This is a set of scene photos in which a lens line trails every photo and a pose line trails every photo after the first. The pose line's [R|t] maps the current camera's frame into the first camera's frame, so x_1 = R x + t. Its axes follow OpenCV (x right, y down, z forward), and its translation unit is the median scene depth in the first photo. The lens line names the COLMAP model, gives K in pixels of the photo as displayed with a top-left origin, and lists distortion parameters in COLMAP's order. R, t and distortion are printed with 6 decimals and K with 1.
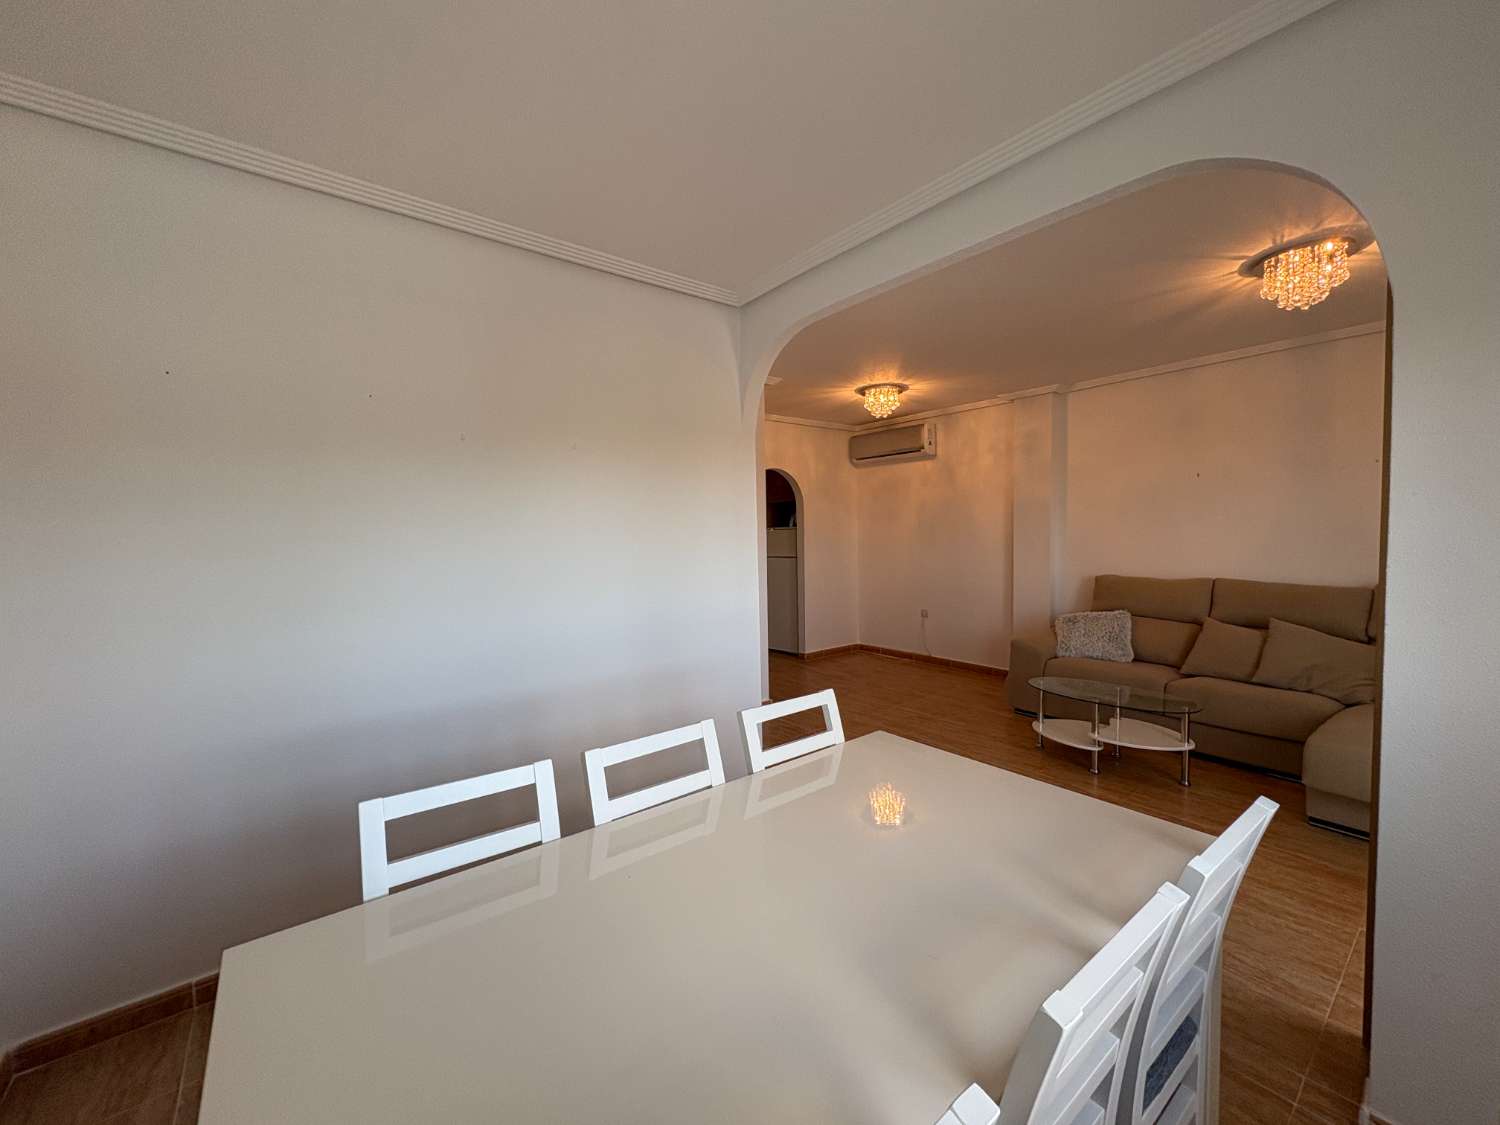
lens RADIAL K [[615.3, 0, 720.7], [0, 615.3, 563.3], [0, 0, 1]] dist [0.000411, 0.000143]
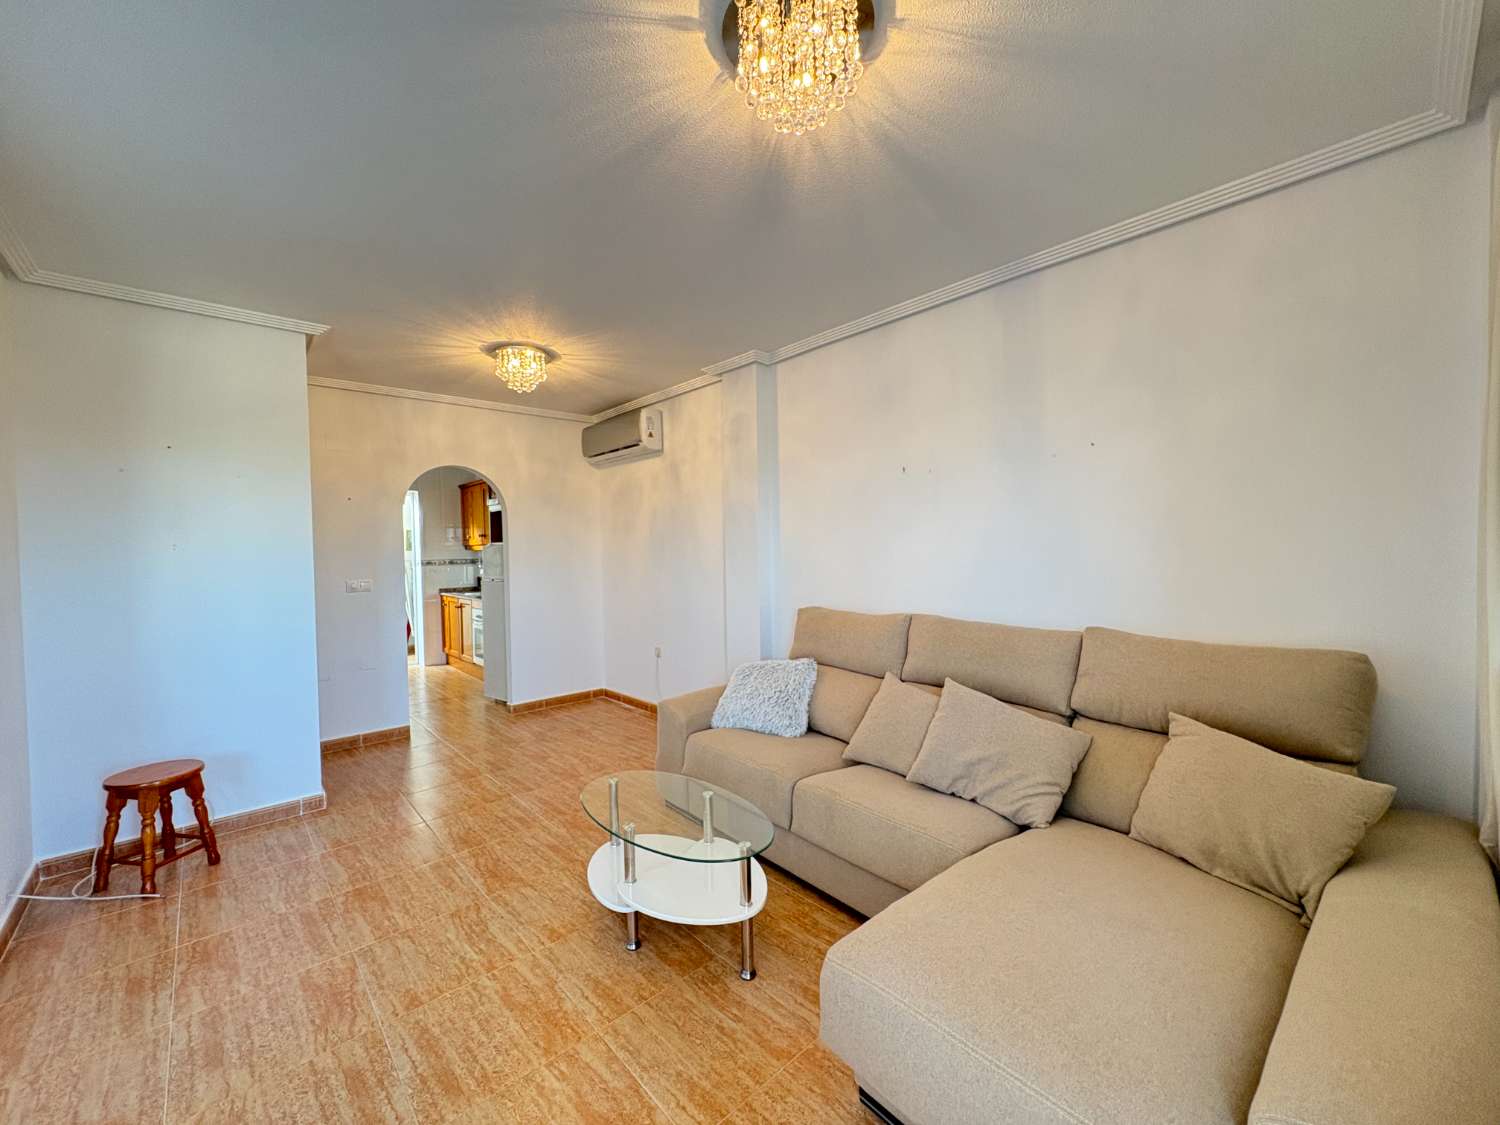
lens RADIAL K [[594.3, 0, 749.6], [0, 594.3, 565.8], [0, 0, 1]] dist [-0.000050, 0.000232]
pose [[0.996304, 0.000900, 0.085888, 0.416940], [0.001360, 0.999655, -0.026249, -0.009890], [-0.085882, 0.026269, 0.995959, 0.252880]]
